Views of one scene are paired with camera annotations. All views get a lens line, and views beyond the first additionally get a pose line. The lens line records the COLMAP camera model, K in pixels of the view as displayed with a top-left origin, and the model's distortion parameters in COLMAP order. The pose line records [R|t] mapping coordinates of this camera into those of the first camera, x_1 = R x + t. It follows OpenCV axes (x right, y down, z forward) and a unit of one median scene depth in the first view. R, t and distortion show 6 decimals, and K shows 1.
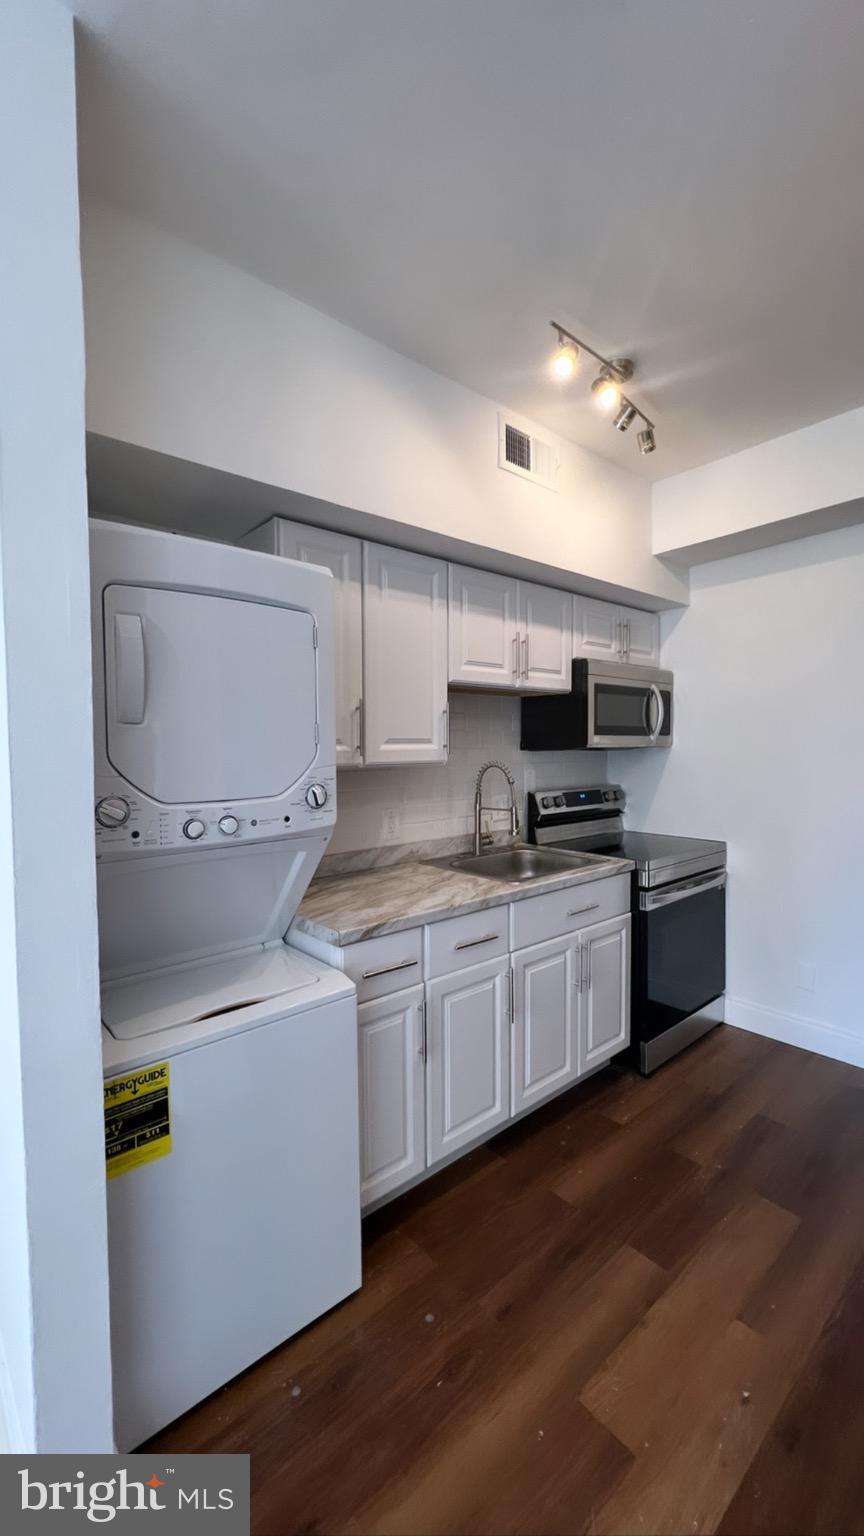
lens RADIAL K [[614.1, 0, 441.9], [0, 614.1, 763.6], [0, 0, 1]] dist [-0.000551, 0.000586]
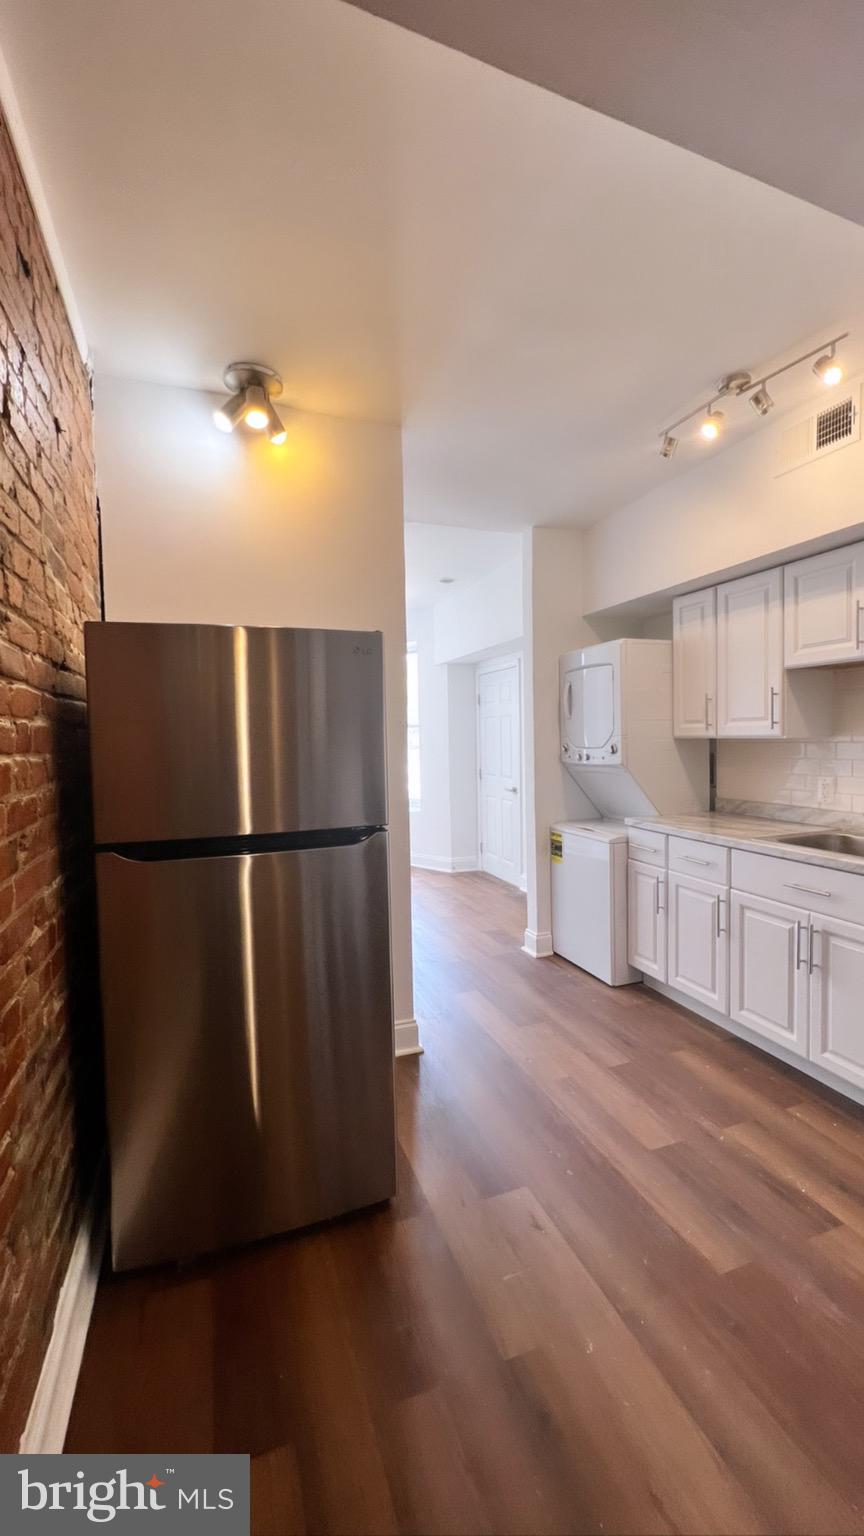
lens RADIAL K [[614.1, 0, 423.7], [0, 614.1, 746.8], [0, 0, 1]] dist [-0.000551, 0.000586]
pose [[-0.376505, 0.032745, -0.925836, 1.370640], [-0.010309, 0.999165, 0.039530, -0.022136], [0.926357, 0.024428, -0.375853, 0.801809]]
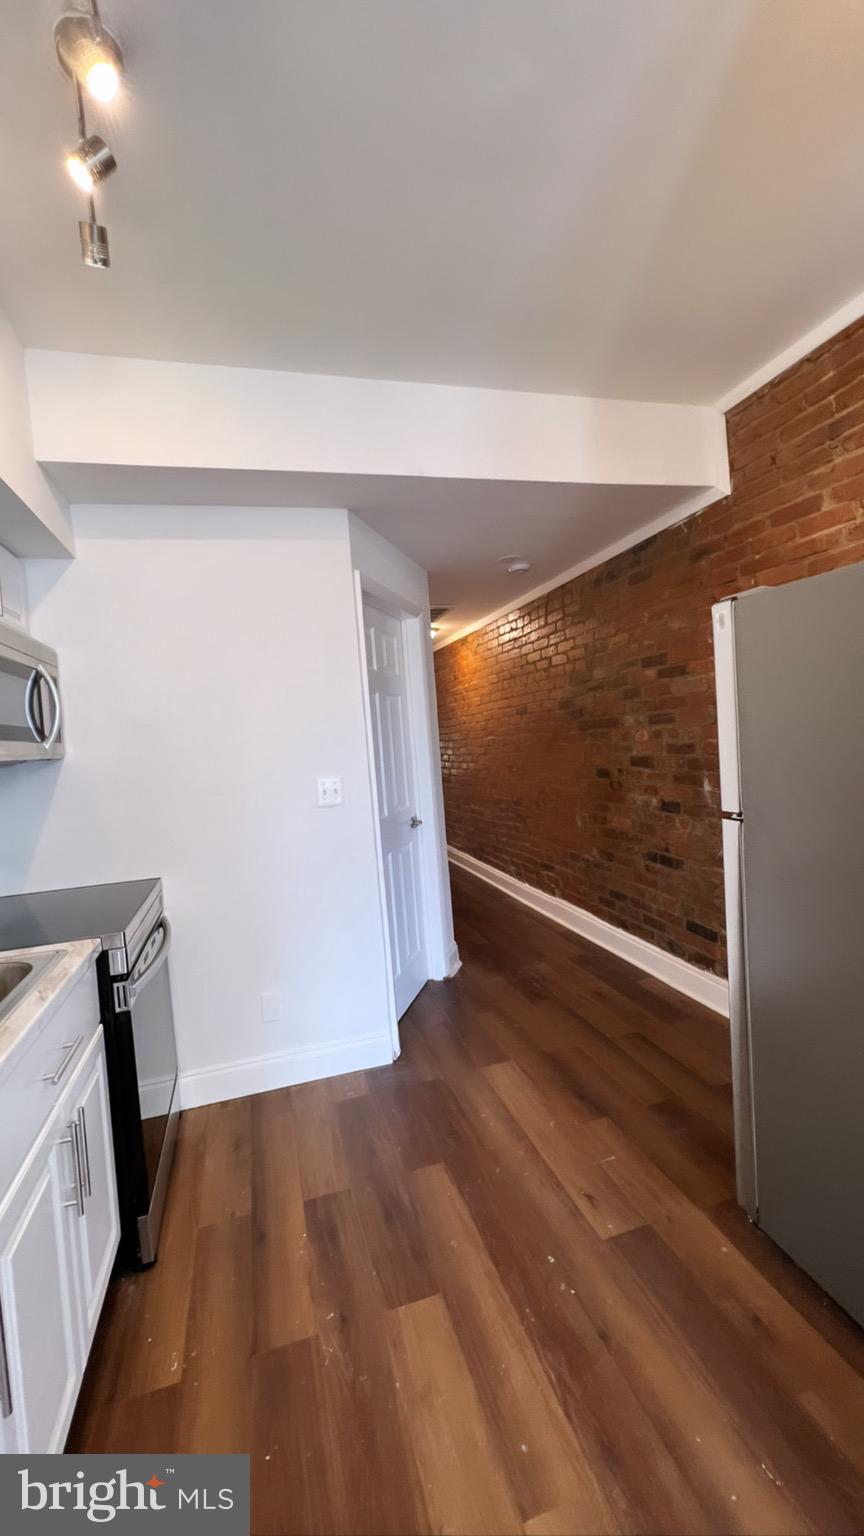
lens RADIAL K [[614.1, 0, 431.5], [0, 614.1, 764.1], [0, 0, 1]] dist [-0.000551, 0.000586]
pose [[0.421317, -0.062437, 0.904761, -0.103228], [0.093873, 0.995271, 0.024969, -0.000331], [-0.902042, 0.074413, 0.425186, 0.471702]]
